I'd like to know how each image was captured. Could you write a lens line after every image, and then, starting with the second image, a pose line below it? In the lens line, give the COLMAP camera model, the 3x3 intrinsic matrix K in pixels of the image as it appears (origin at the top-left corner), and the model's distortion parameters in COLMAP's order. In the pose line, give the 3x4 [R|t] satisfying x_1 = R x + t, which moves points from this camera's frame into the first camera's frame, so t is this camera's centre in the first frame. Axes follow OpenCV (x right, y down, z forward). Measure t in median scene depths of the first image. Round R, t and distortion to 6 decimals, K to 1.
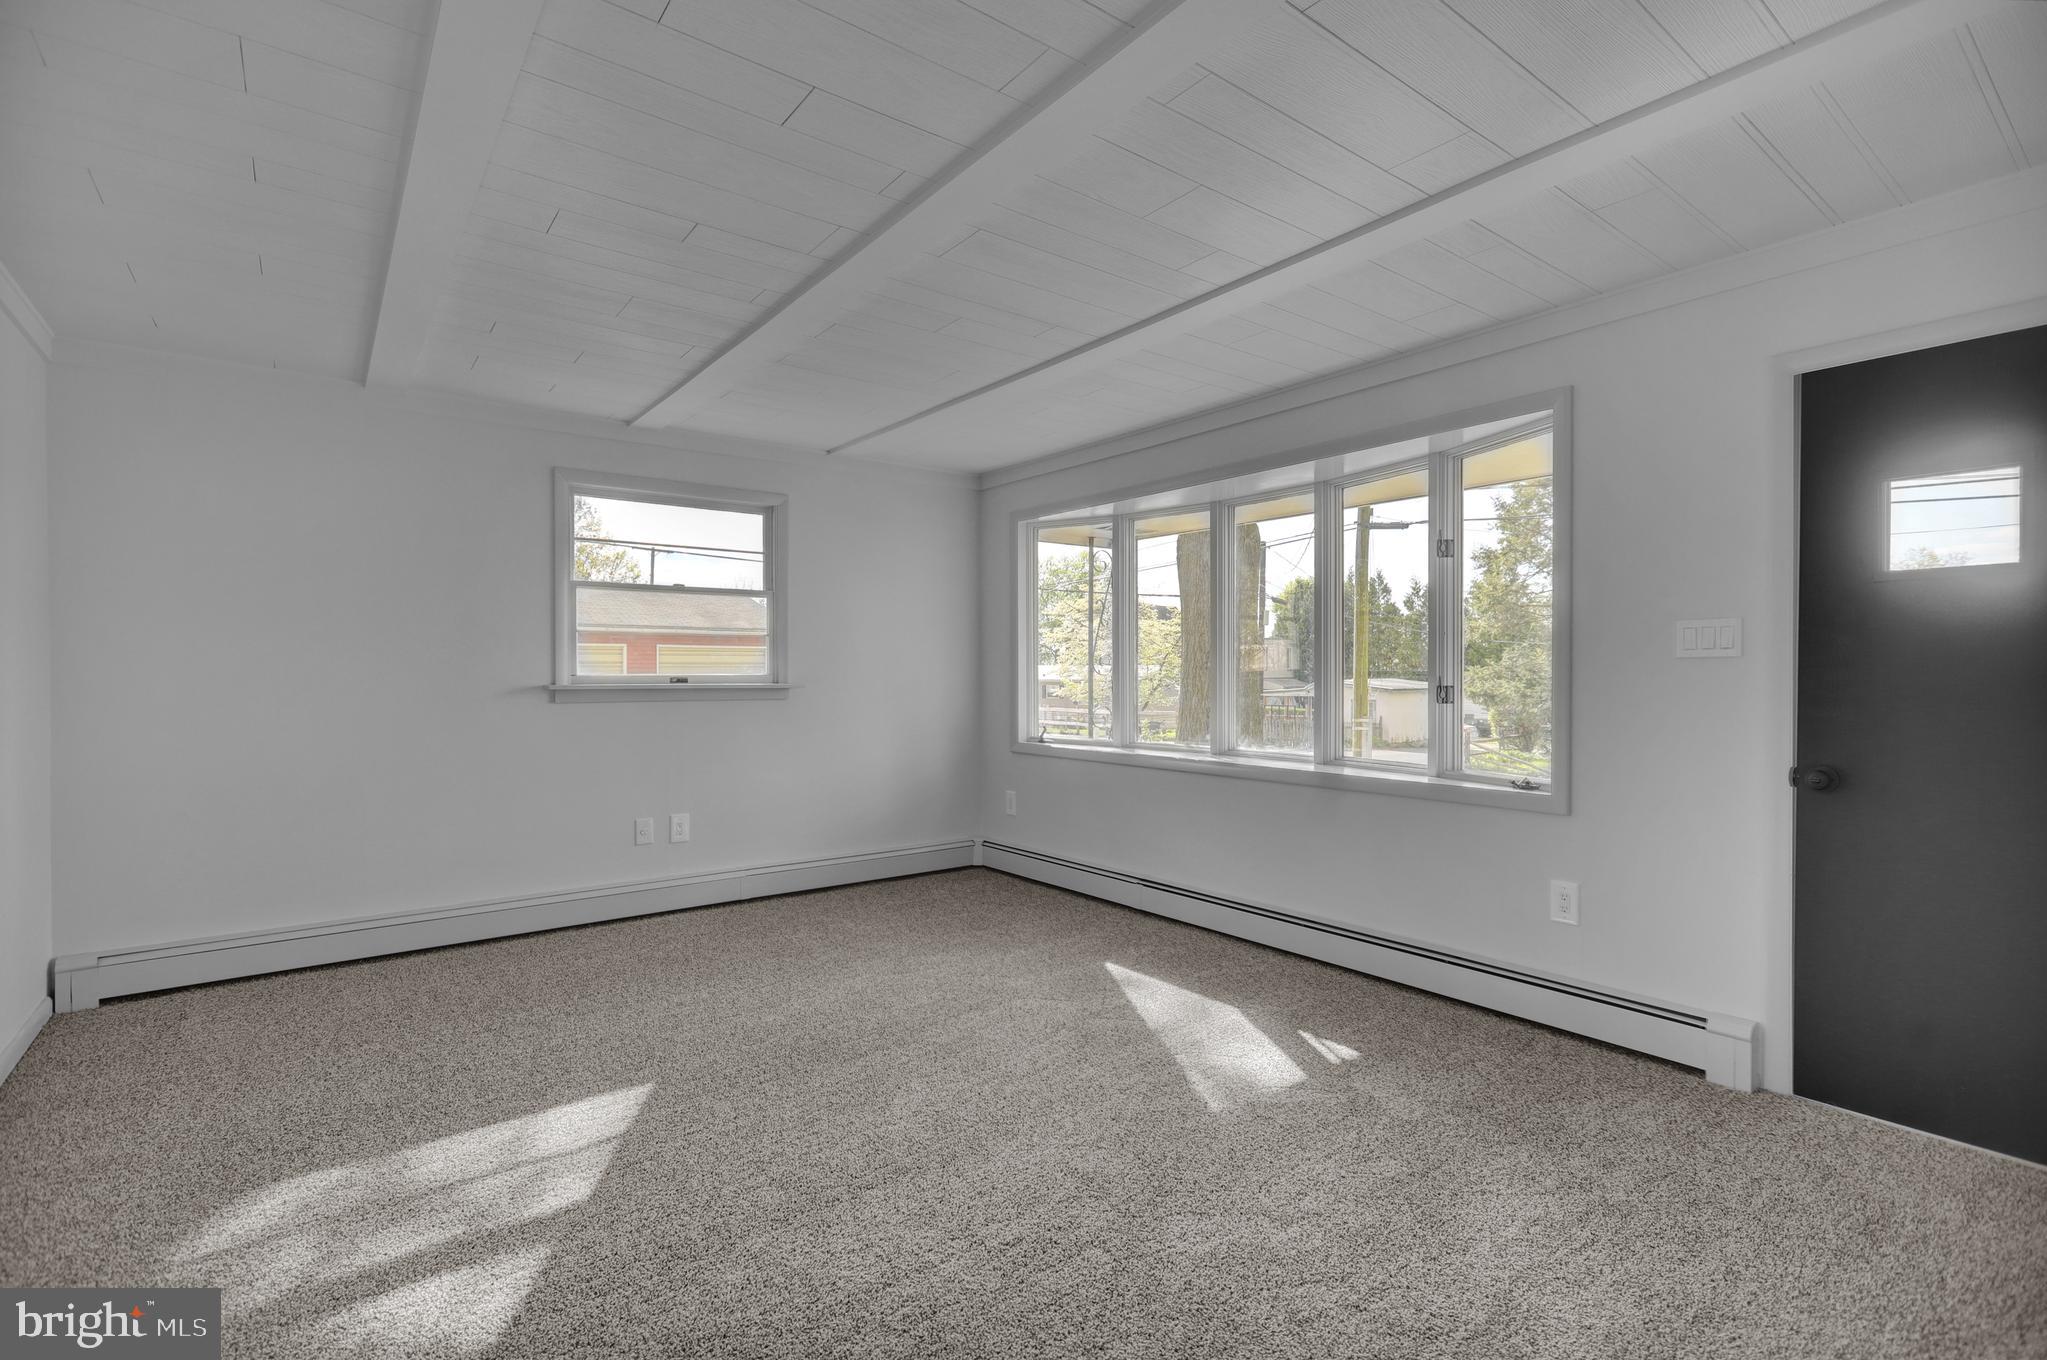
lens RADIAL K [[966.7, 0, 1023.5], [0, 966.7, 680.0], [0, 0, 1]] dist [0.002145, 0.000233]
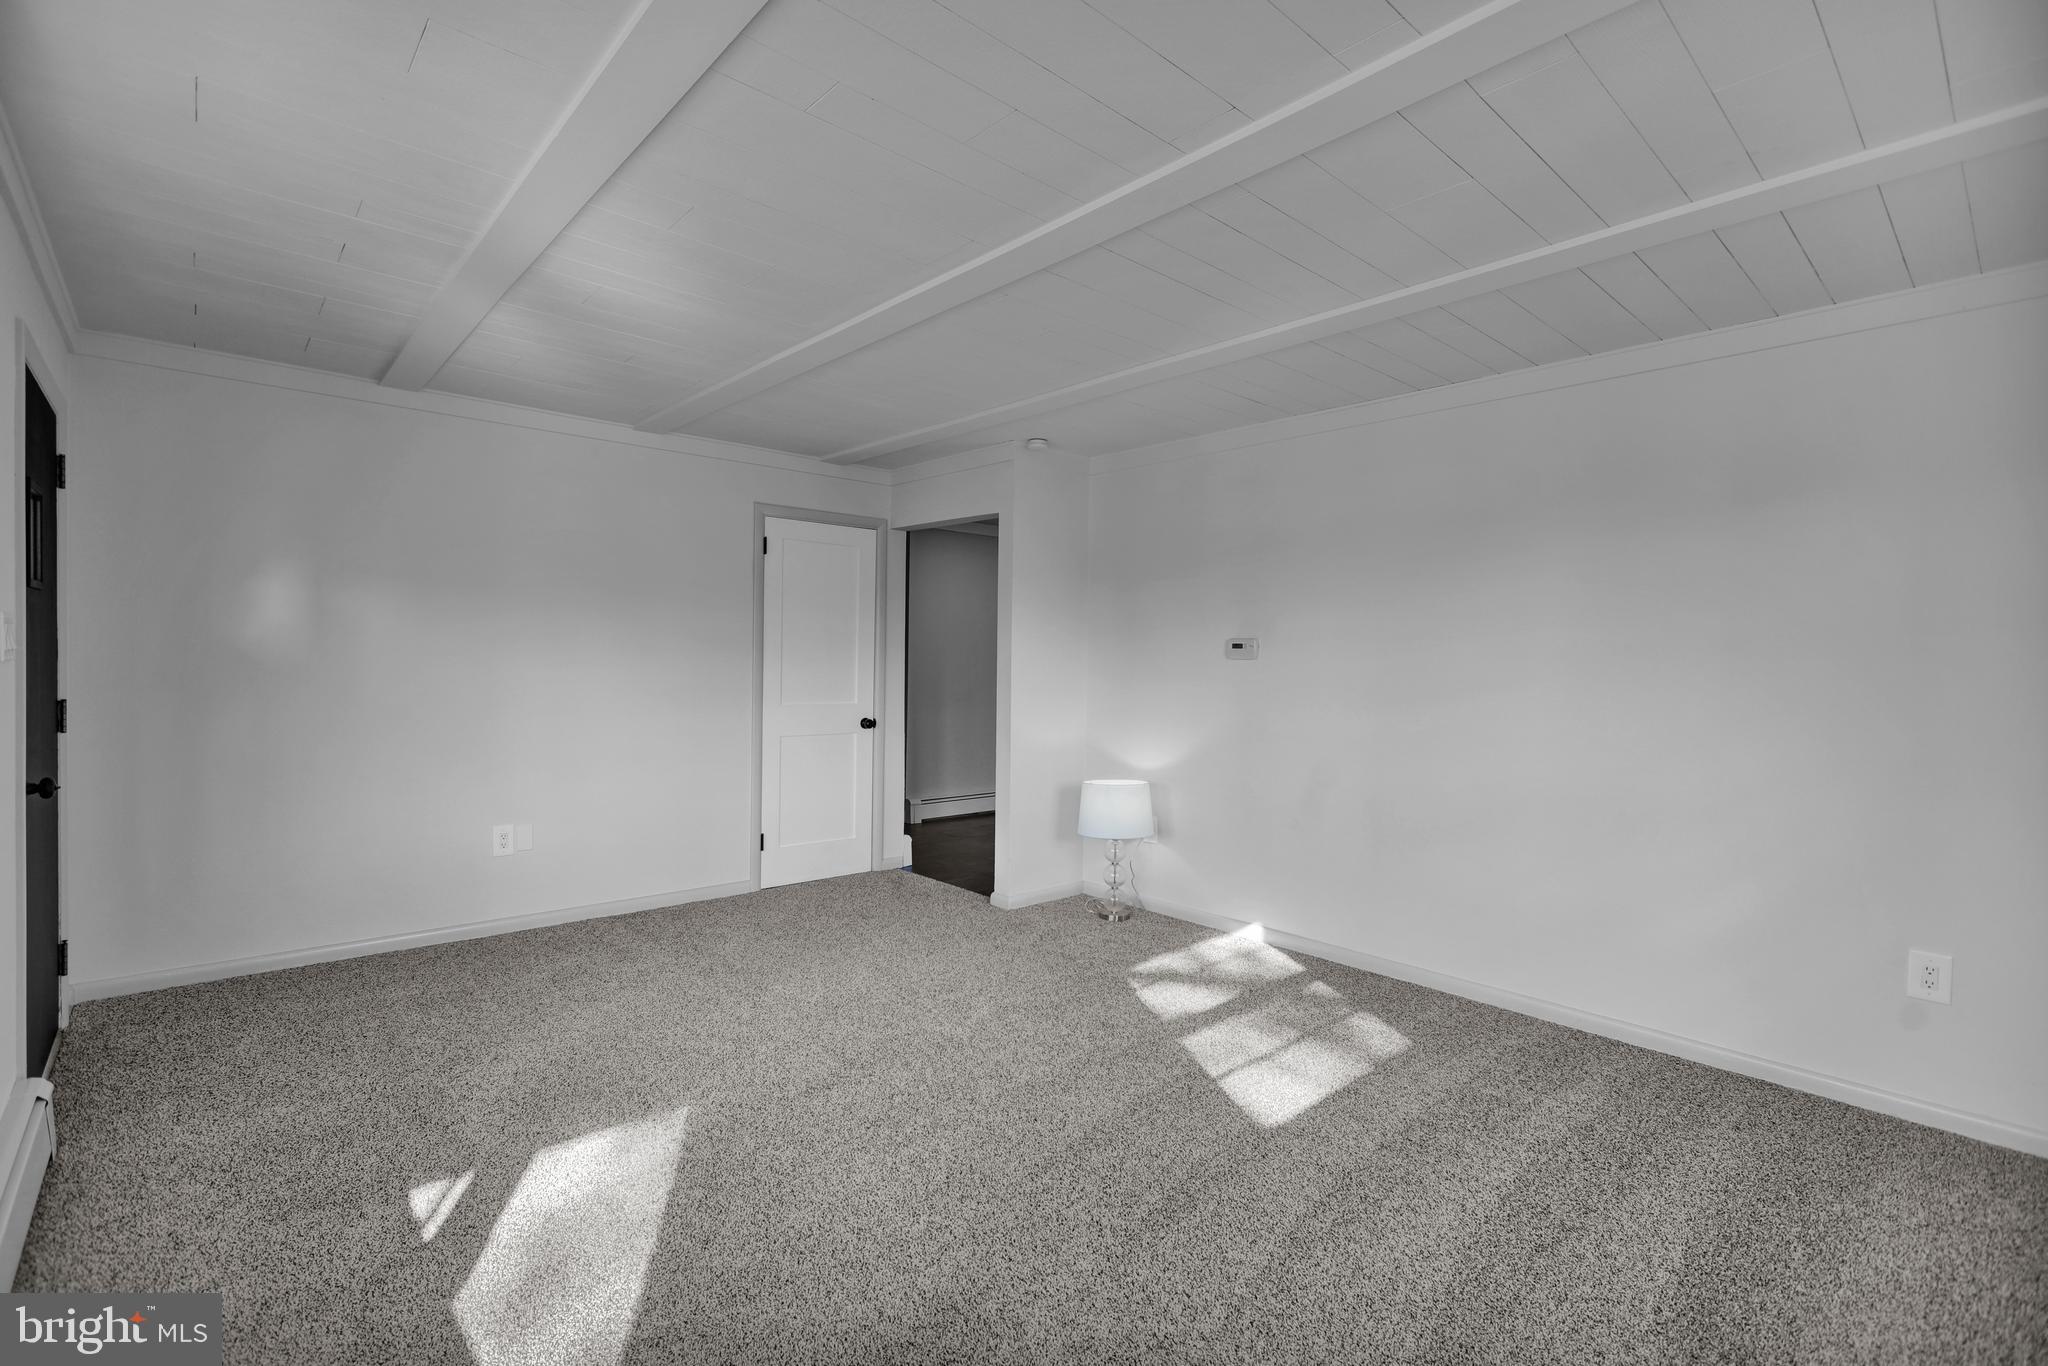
lens RADIAL K [[921.8, 0, 1016.9], [0, 921.8, 682.1], [0, 0, 1]] dist [0.000021, -0.000003]
pose [[-0.996159, -0.006190, -0.087342, -0.054129], [-0.010193, 0.998915, 0.045450, -0.046262], [0.086966, 0.046166, -0.995141, 1.615358]]
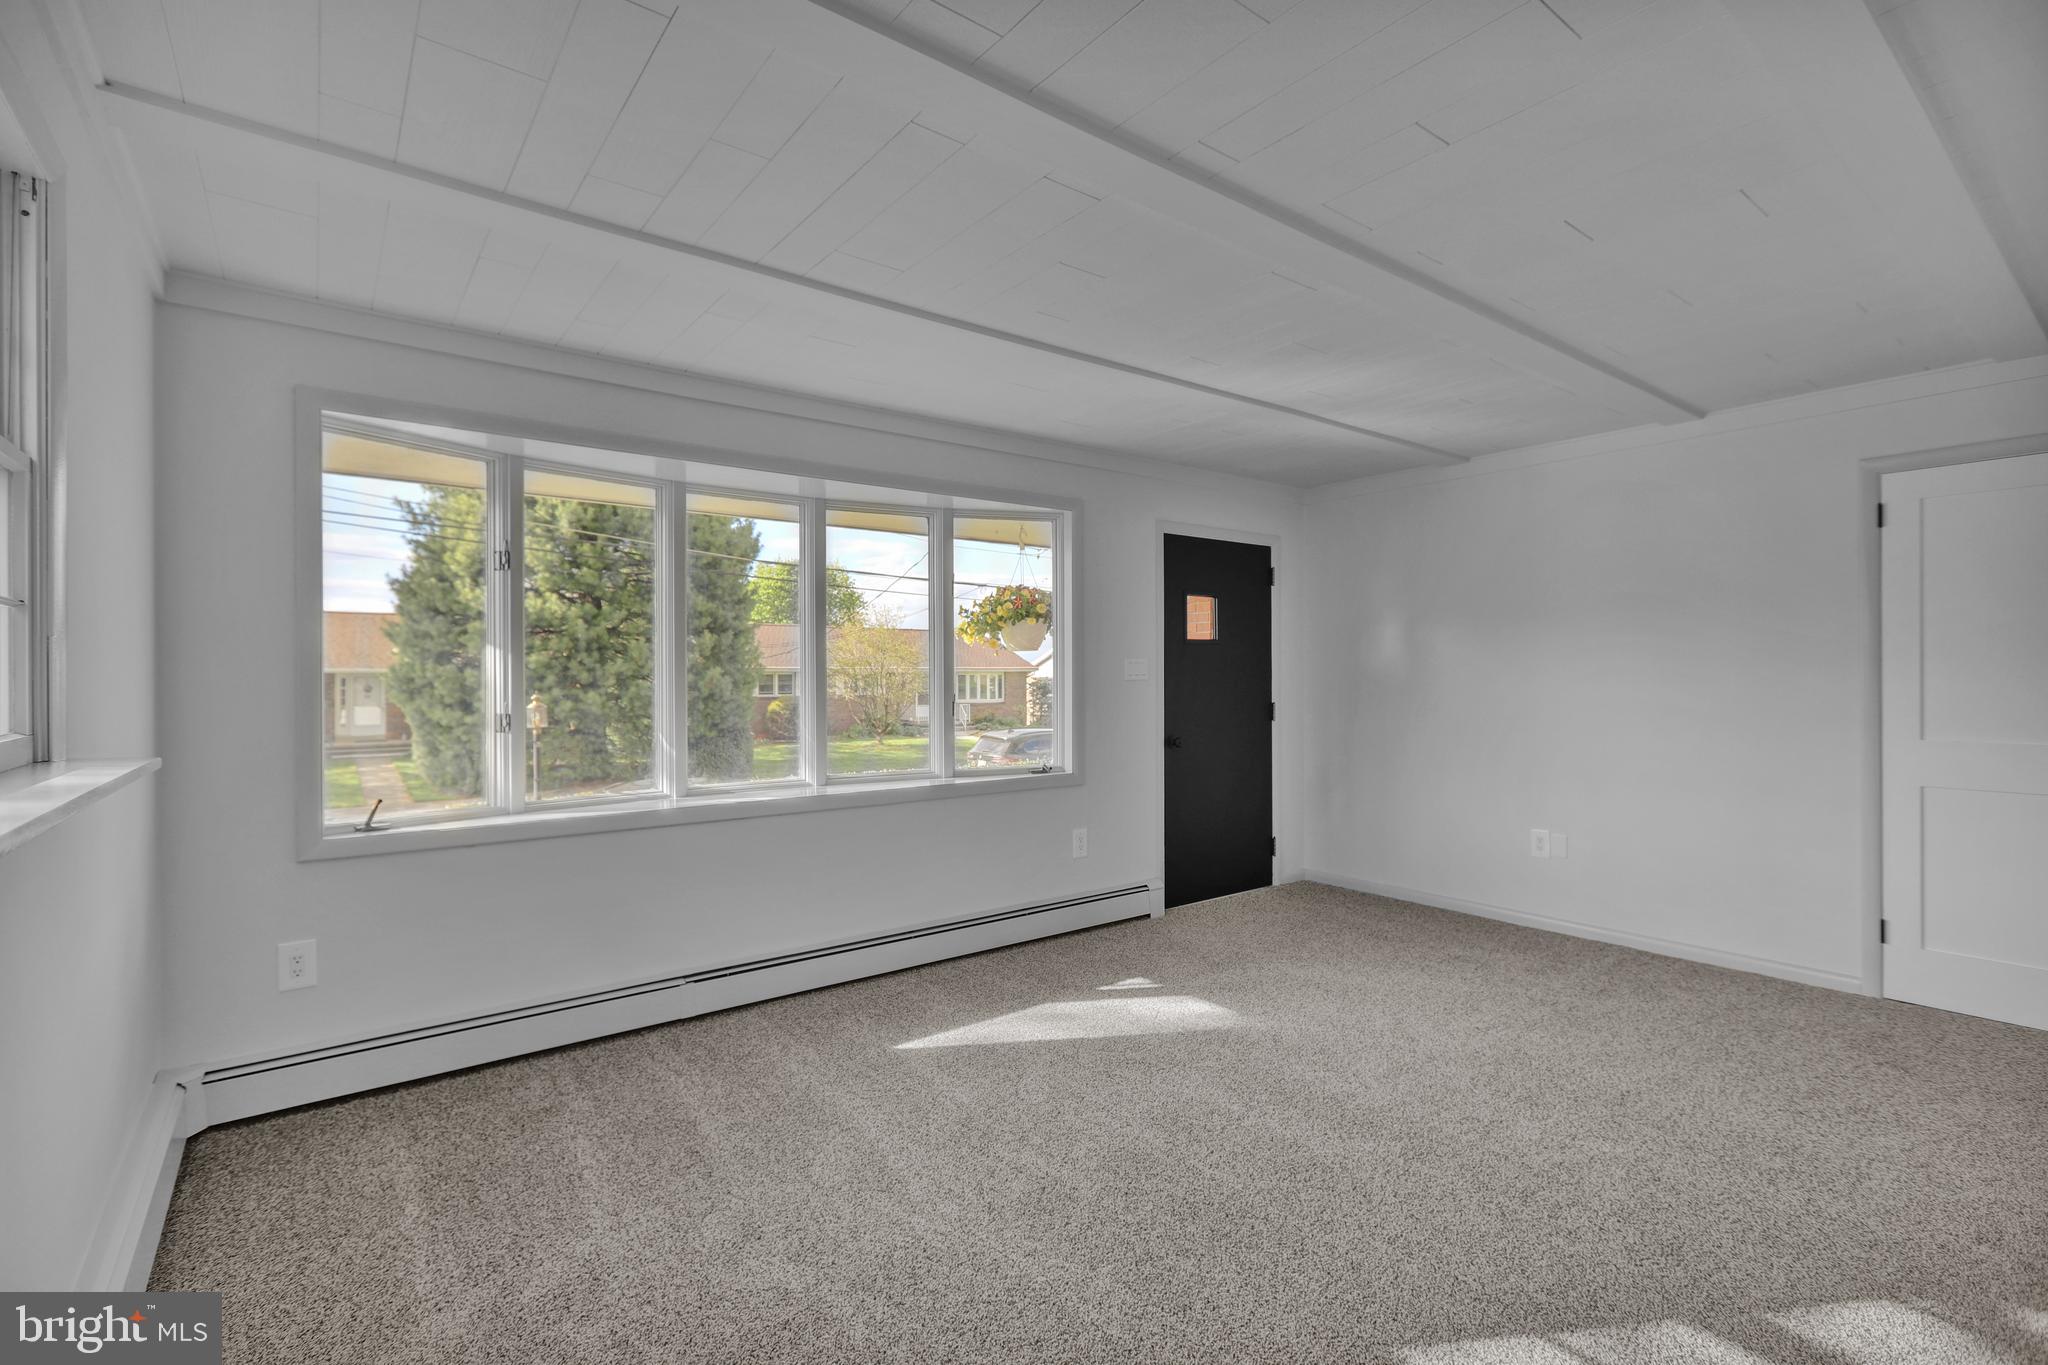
lens RADIAL K [[921.8, 0, 1016.9], [0, 921.8, 681.6], [0, 0, 1]] dist [0.000021, -0.000003]
pose [[-0.011744, 0.001450, 0.999930, -0.847955], [0.019680, 0.999806, -0.001219, -0.019523], [-0.999737, 0.019664, -0.011770, 1.088805]]
